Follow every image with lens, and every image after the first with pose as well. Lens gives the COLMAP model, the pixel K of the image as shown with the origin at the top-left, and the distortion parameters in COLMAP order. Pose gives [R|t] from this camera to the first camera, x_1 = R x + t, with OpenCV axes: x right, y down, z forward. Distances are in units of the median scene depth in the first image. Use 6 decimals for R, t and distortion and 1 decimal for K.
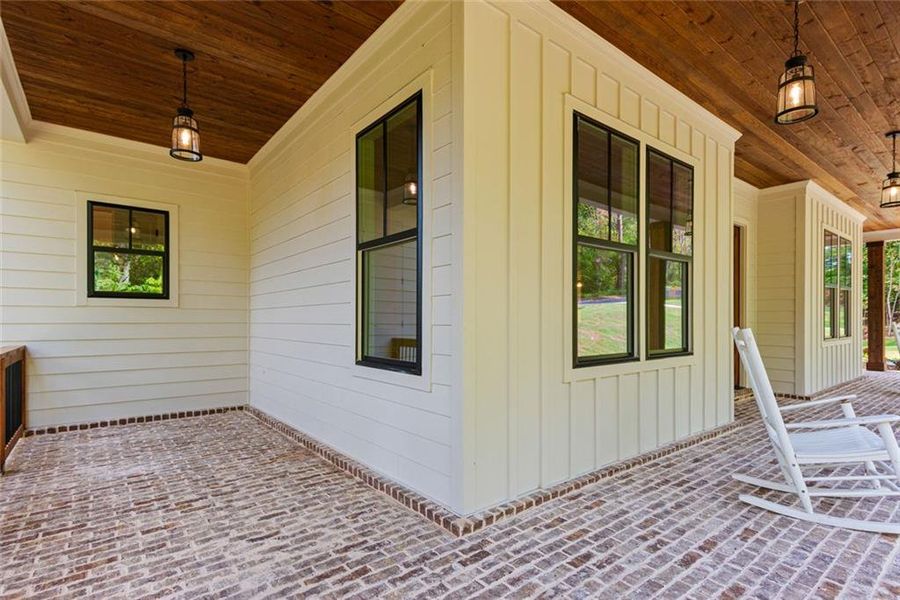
lens RADIAL K [[454.3, 0, 450.9], [0, 454.3, 307.9], [0, 0, 1]] dist [0.001394, -0.000094]
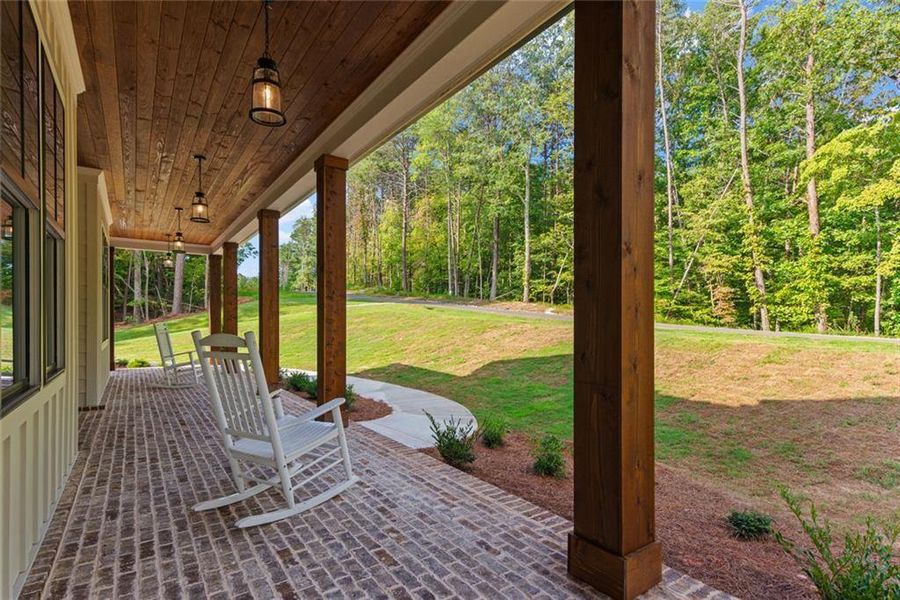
lens RADIAL K [[454.3, 0, 450.5], [0, 454.3, 316.9], [0, 0, 1]] dist [0.001394, -0.000094]
pose [[0.068057, -0.003956, 0.997674, -0.191769], [-0.013242, 0.999900, 0.004868, 0.002449], [-0.997594, -0.013542, 0.067998, 0.480942]]
